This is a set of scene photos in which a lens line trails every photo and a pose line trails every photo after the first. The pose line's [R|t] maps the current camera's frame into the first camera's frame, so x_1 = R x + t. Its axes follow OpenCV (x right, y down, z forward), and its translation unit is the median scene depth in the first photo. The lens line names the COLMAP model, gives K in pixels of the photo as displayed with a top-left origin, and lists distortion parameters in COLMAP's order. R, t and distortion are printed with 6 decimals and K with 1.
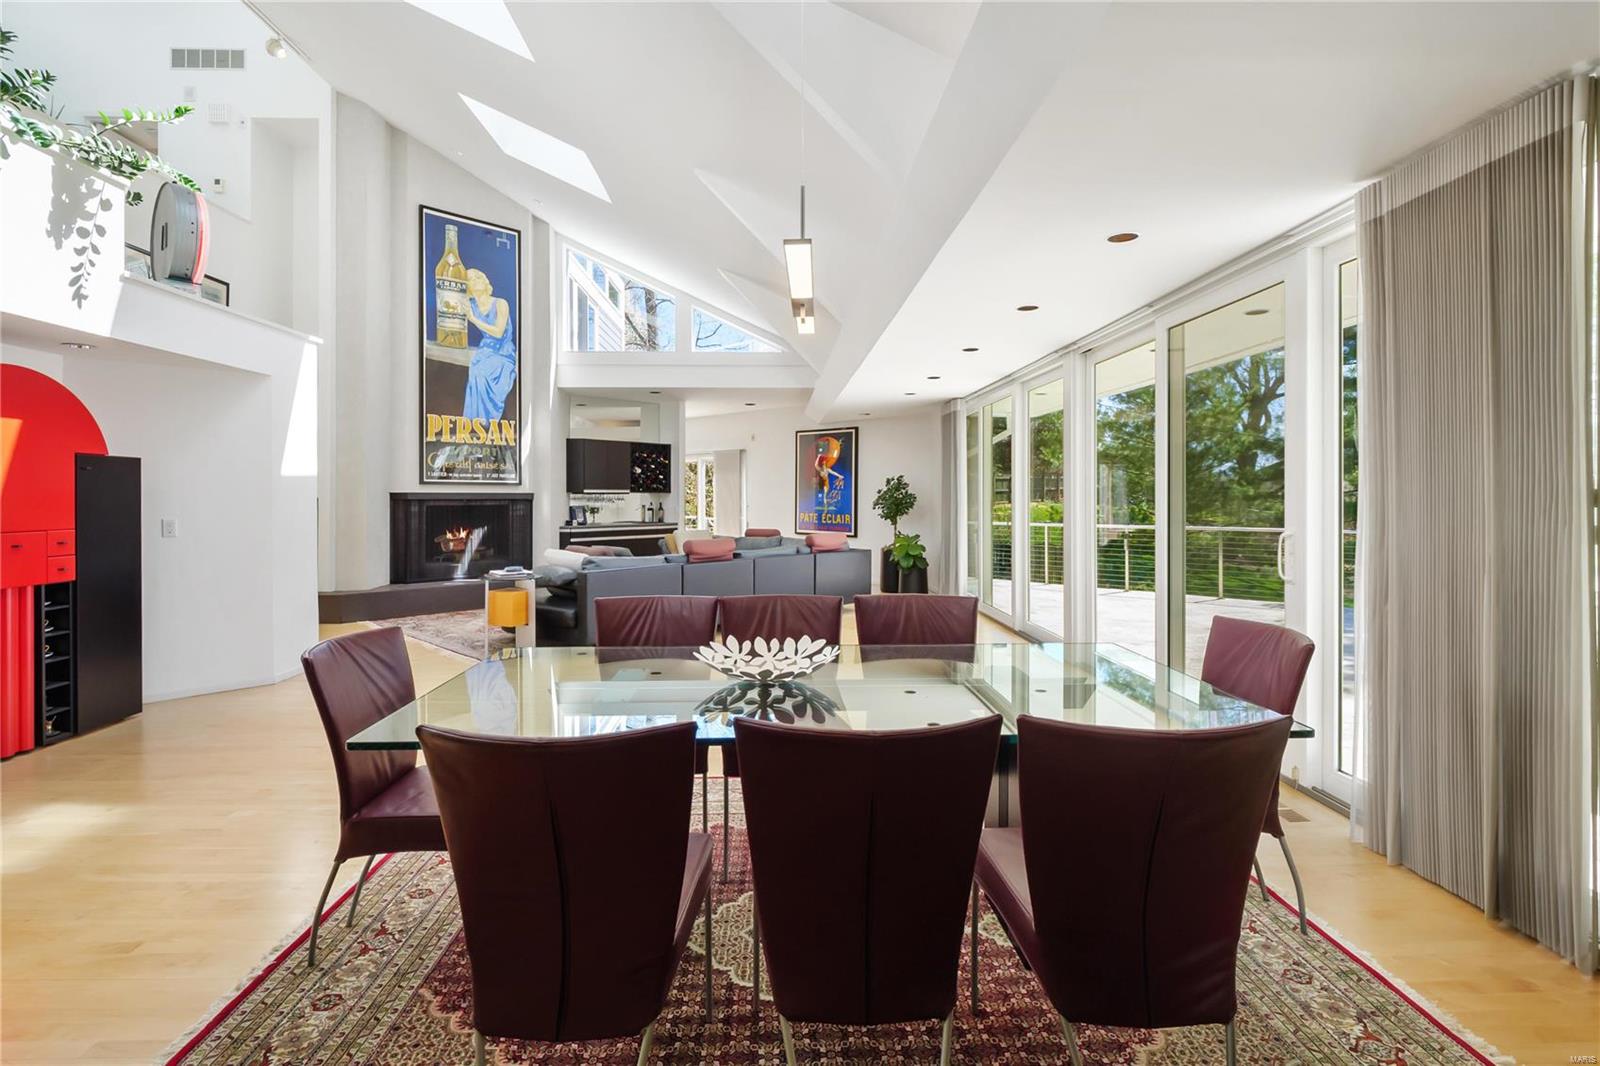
lens RADIAL K [[748.4, 0, 797.2], [0, 748.4, 518.0], [0, 0, 1]] dist [-0.002813, -0.000366]
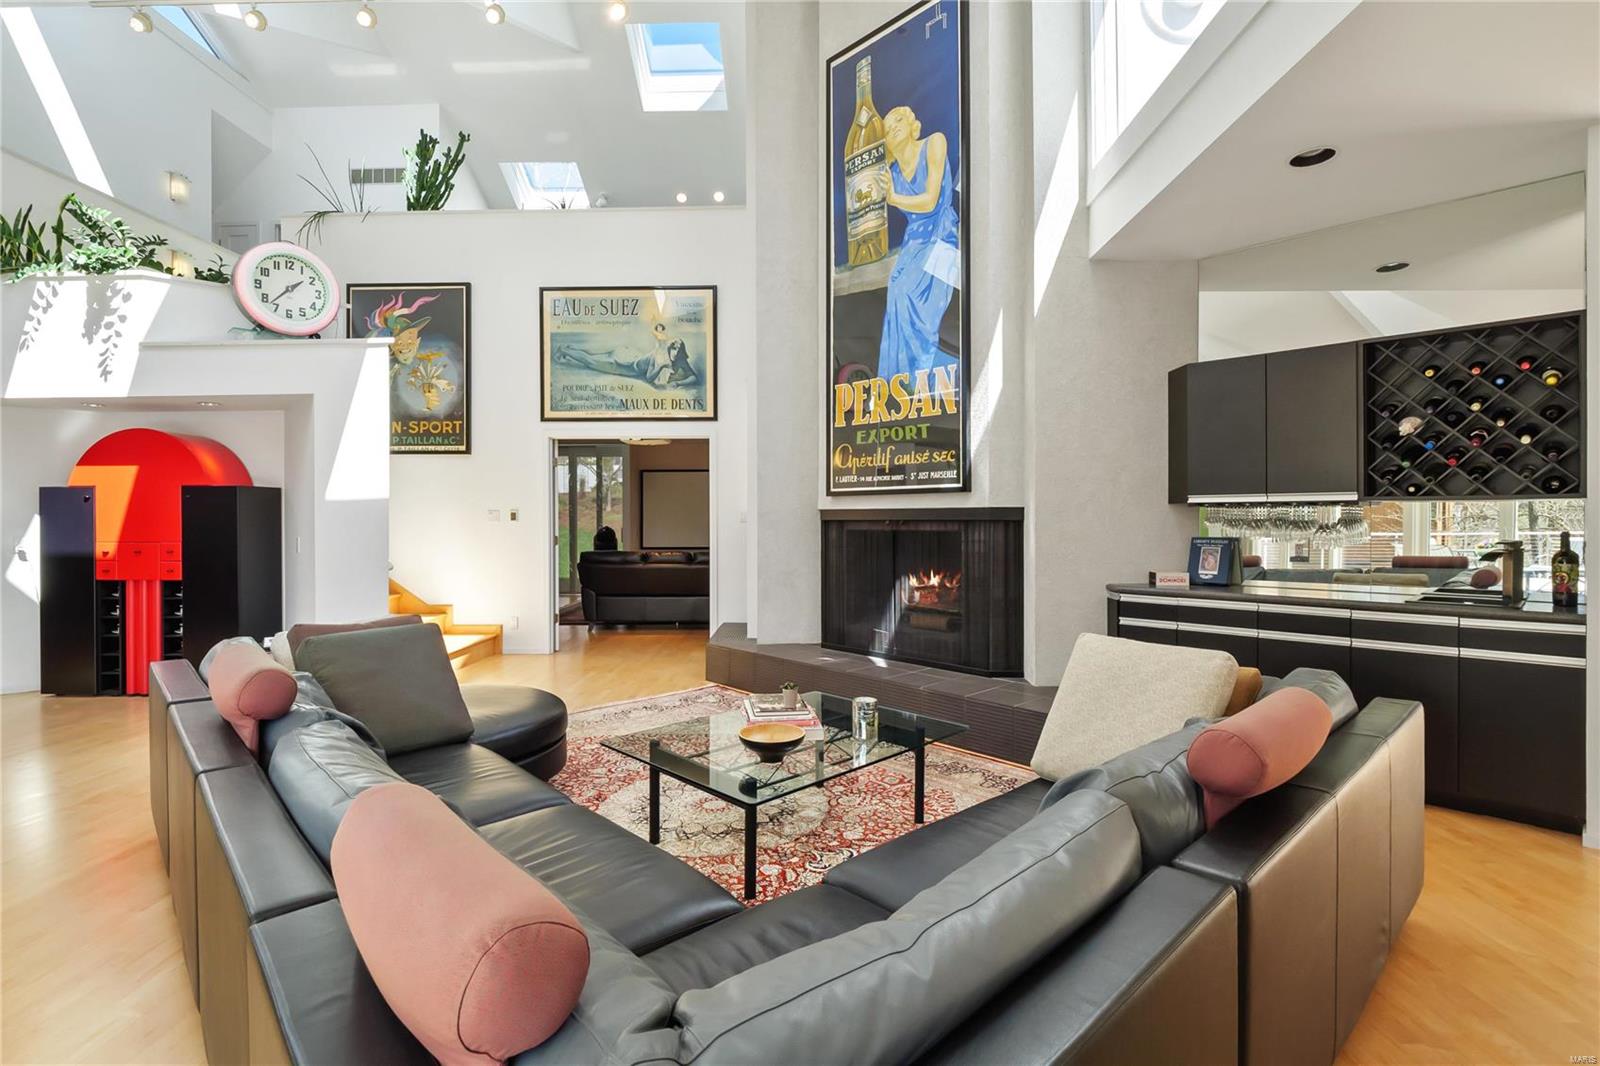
lens RADIAL K [[748.4, 0, 797.2], [0, 748.4, 518.0], [0, 0, 1]] dist [-0.002813, -0.000366]
pose [[-0.063867, 0.005606, -0.997943, 0.133778], [-0.022789, 0.999715, 0.007074, -0.029429], [0.997698, 0.023194, -0.063721, 0.980410]]
